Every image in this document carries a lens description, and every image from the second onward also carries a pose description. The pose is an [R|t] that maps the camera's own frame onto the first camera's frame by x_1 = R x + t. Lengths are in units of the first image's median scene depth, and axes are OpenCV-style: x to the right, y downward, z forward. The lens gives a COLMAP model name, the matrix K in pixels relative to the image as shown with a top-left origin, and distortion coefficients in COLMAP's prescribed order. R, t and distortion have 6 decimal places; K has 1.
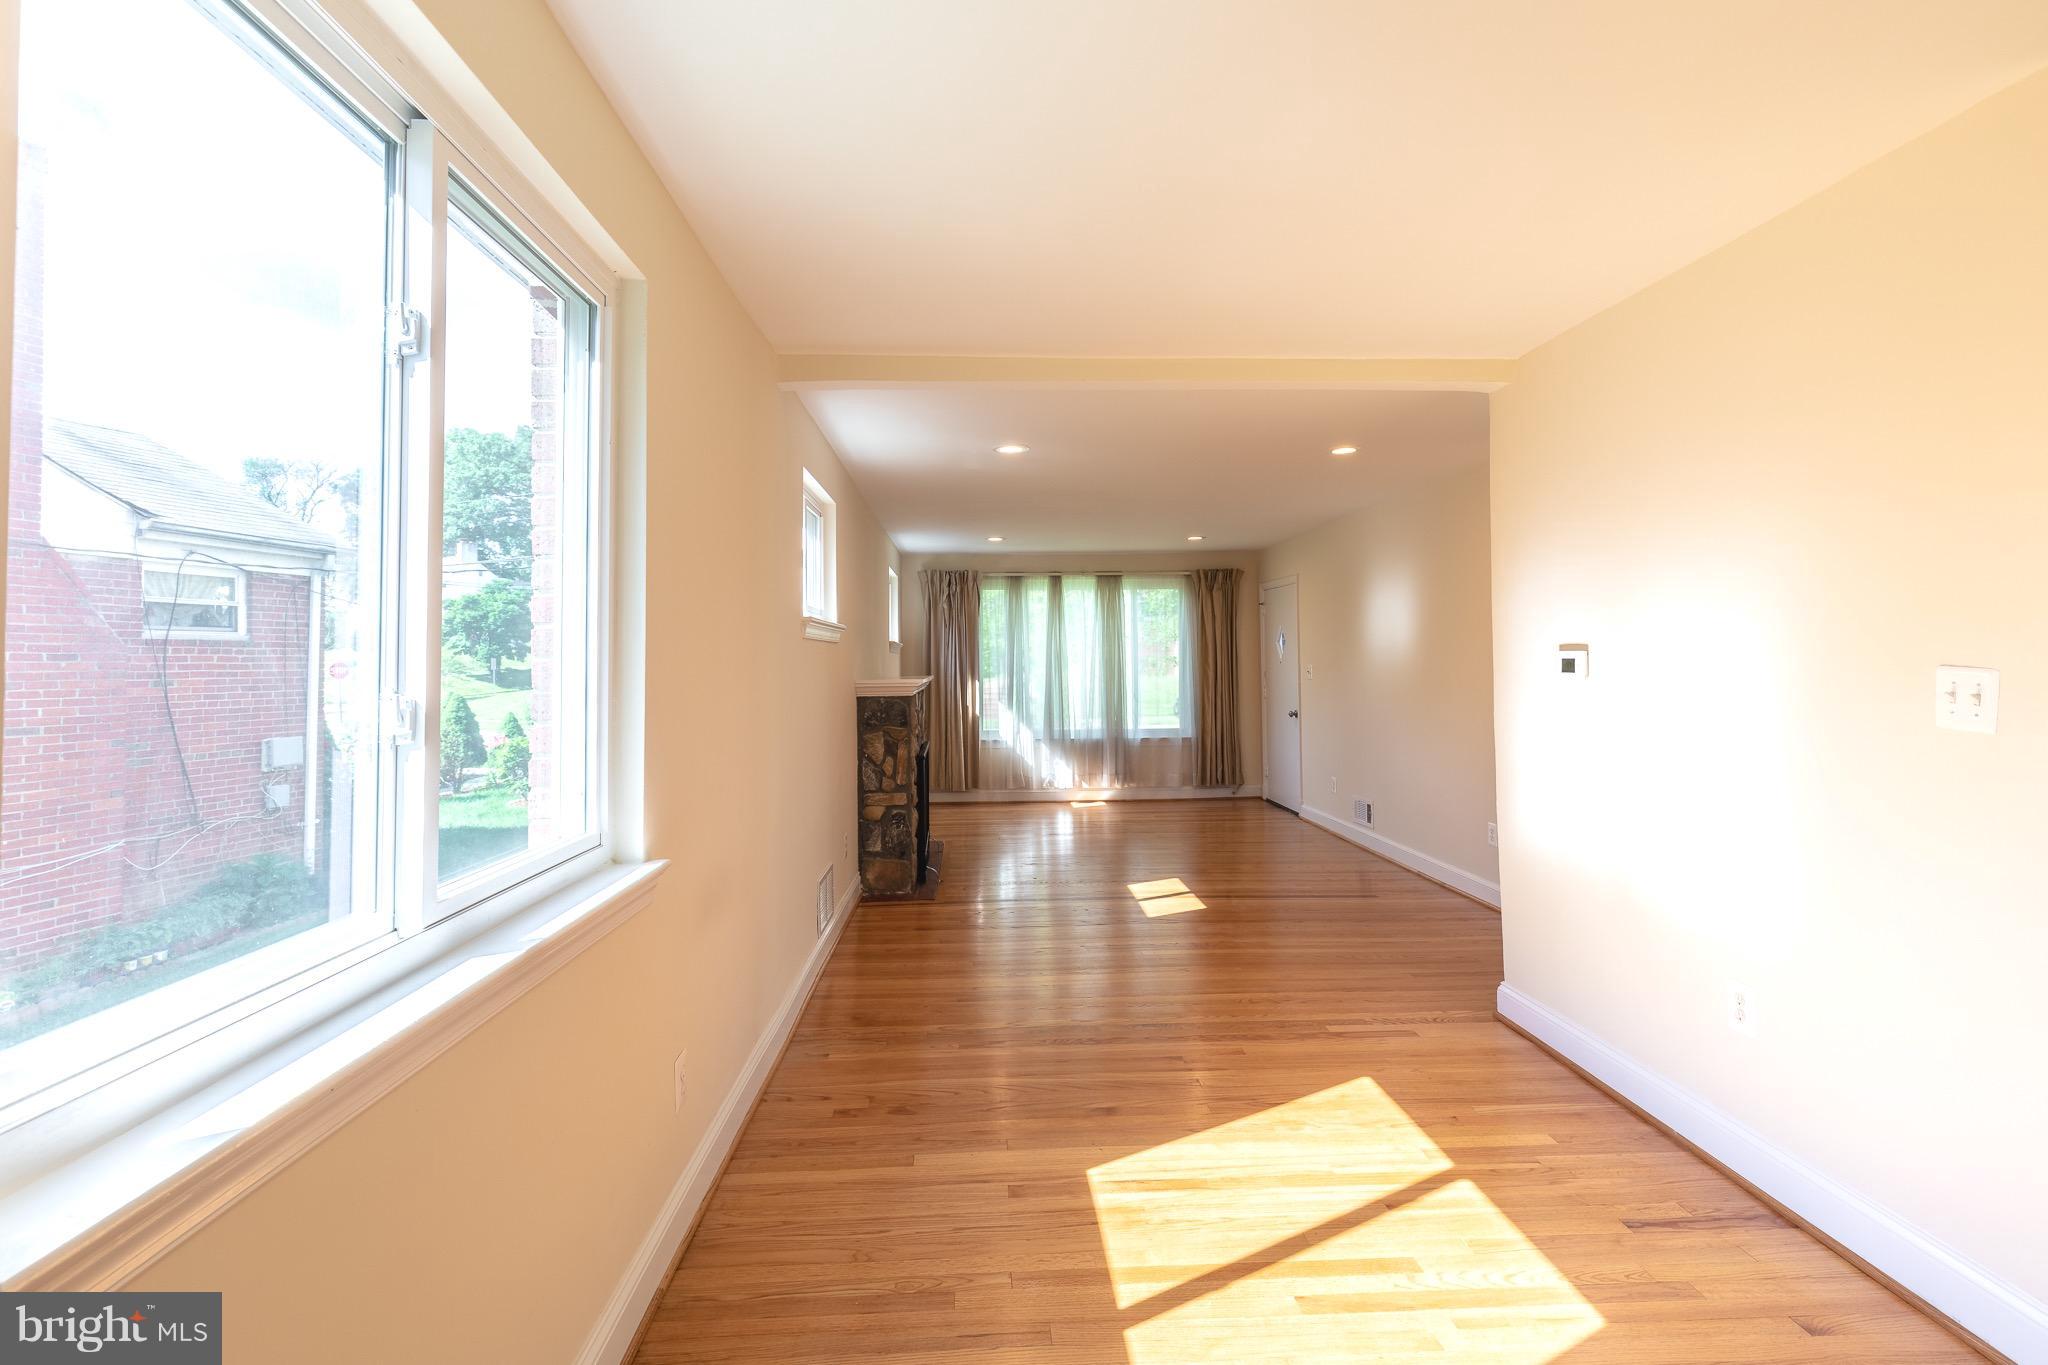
lens RADIAL K [[944.3, 0, 1015.1], [0, 944.3, 673.1], [0, 0, 1]] dist [0.006533, -0.001022]
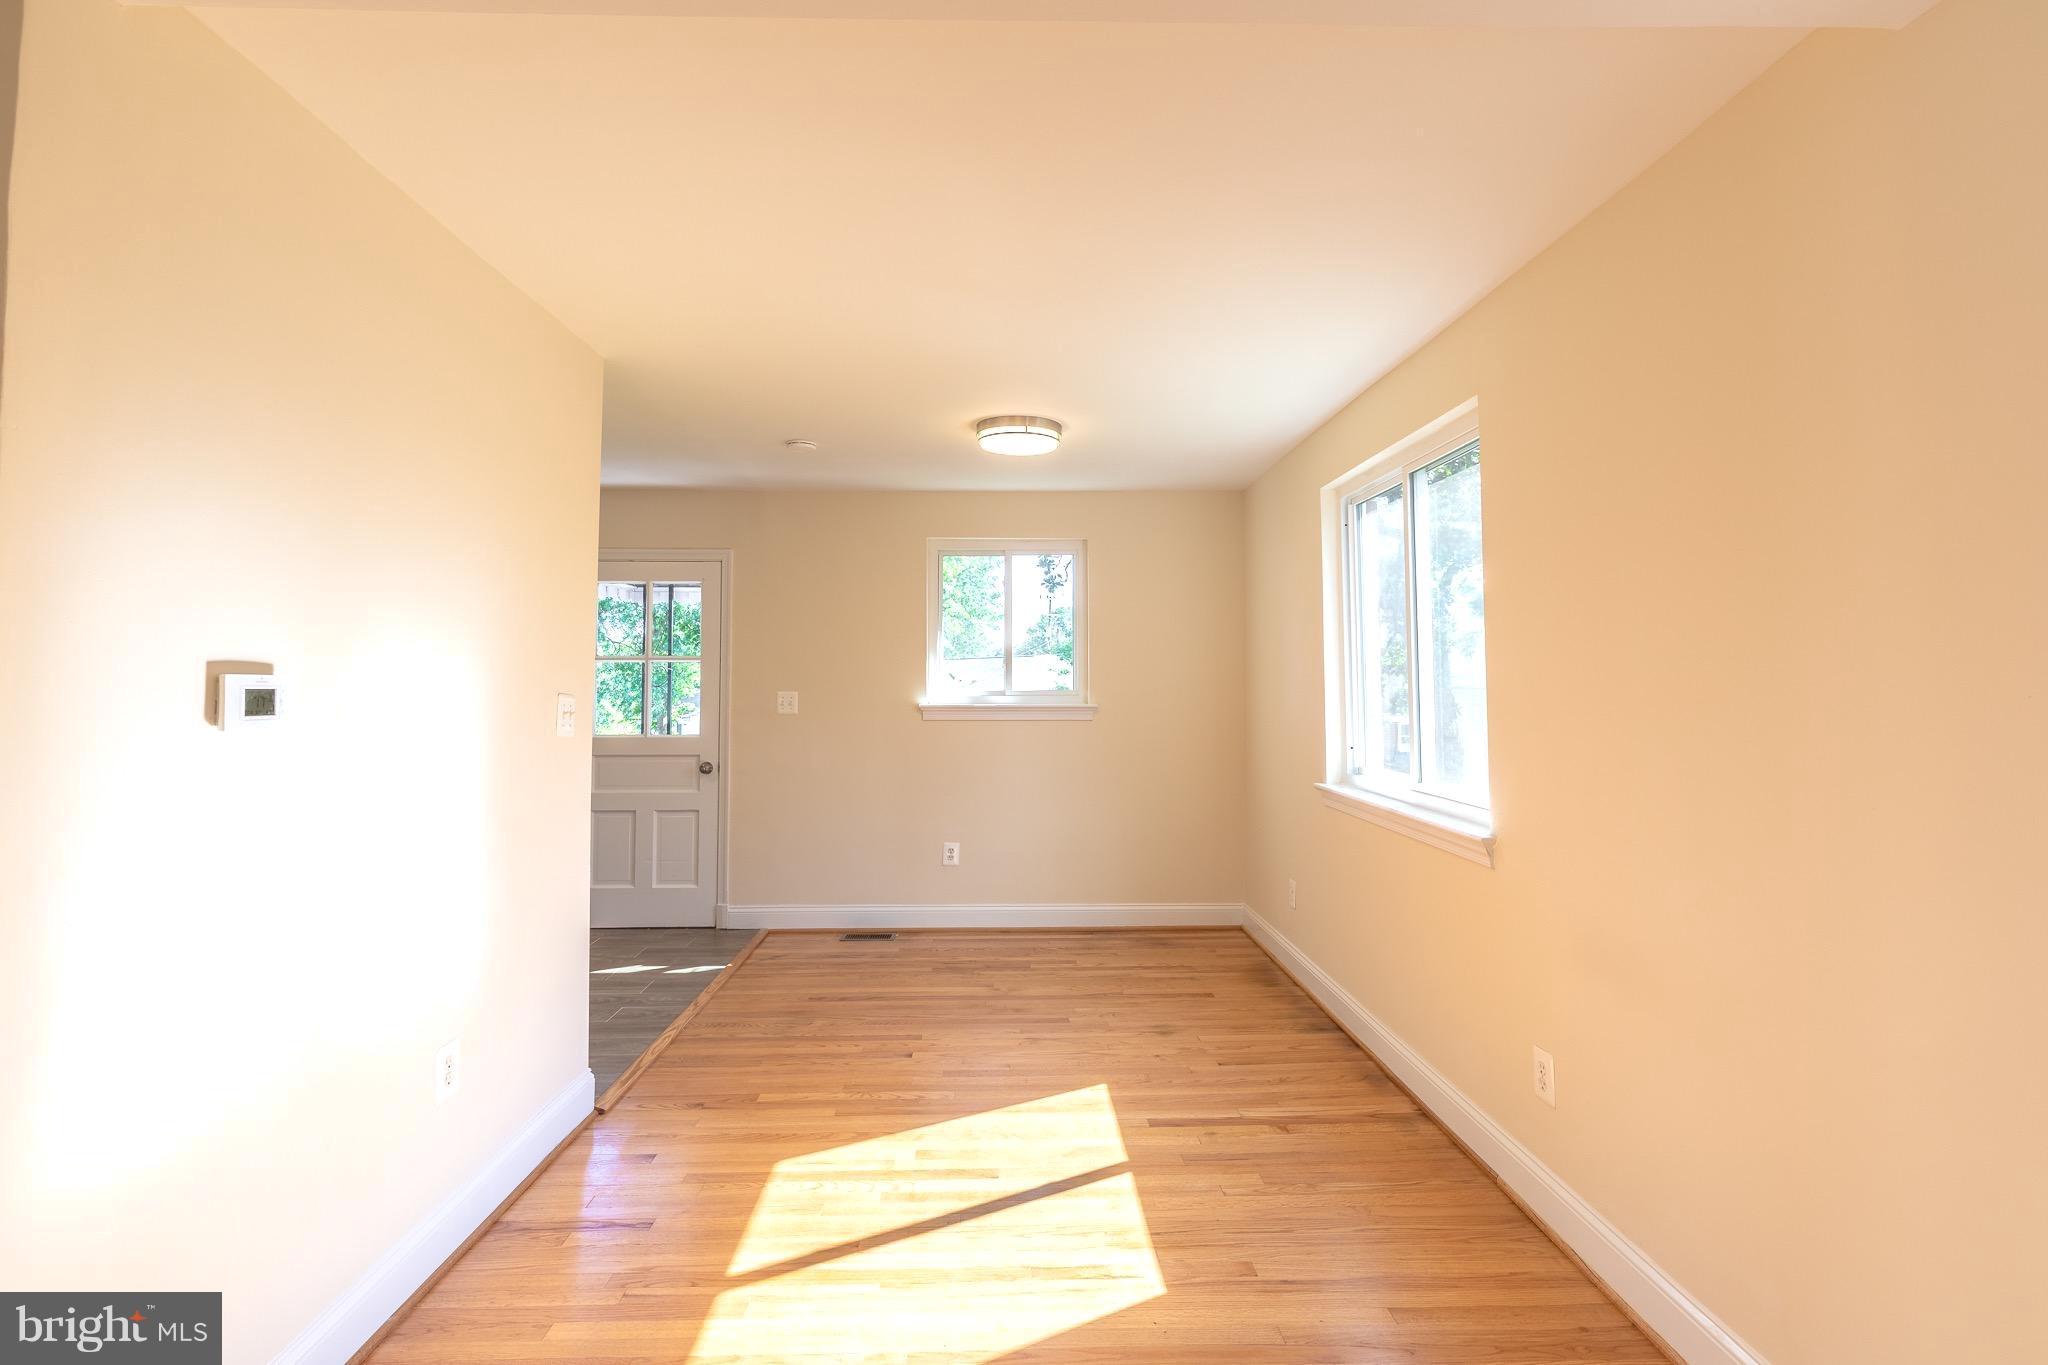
lens RADIAL K [[944.3, 0, 1015.0], [0, 944.3, 668.6], [0, 0, 1]] dist [0.006533, -0.001022]
pose [[-0.999612, 0.011379, 0.025418, 0.199092], [0.011186, 0.999908, -0.007720, -0.023221], [-0.025503, -0.007433, -0.999647, 1.989141]]
